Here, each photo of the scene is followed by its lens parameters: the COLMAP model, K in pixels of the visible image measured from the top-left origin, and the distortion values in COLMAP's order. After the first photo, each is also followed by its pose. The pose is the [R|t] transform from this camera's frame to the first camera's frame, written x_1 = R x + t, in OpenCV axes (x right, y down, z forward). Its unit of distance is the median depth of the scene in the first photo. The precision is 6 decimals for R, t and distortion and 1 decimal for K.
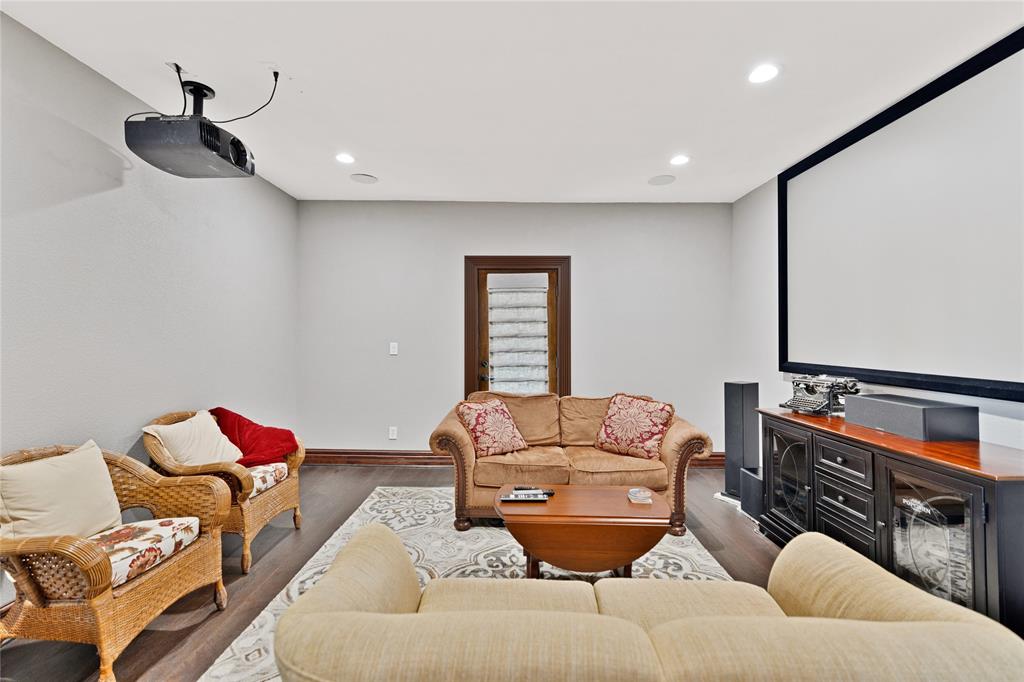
lens RADIAL K [[455.3, 0, 506.7], [0, 455.3, 324.7], [0, 0, 1]] dist [0.000233, 0.000151]
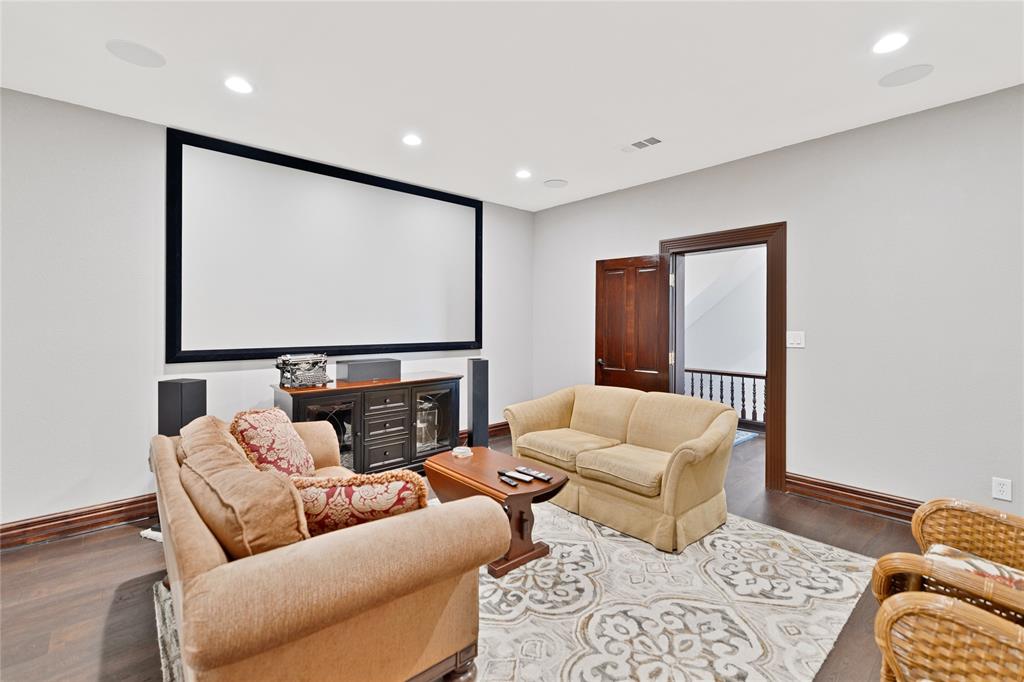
lens RADIAL K [[455.3, 0, 506.7], [0, 455.3, 324.7], [0, 0, 1]] dist [0.000233, 0.000151]
pose [[-0.672906, -0.006616, 0.739699, -0.603226], [-0.021518, 0.999712, -0.010633, 0.036017], [-0.739415, -0.023072, -0.672854, 1.515943]]
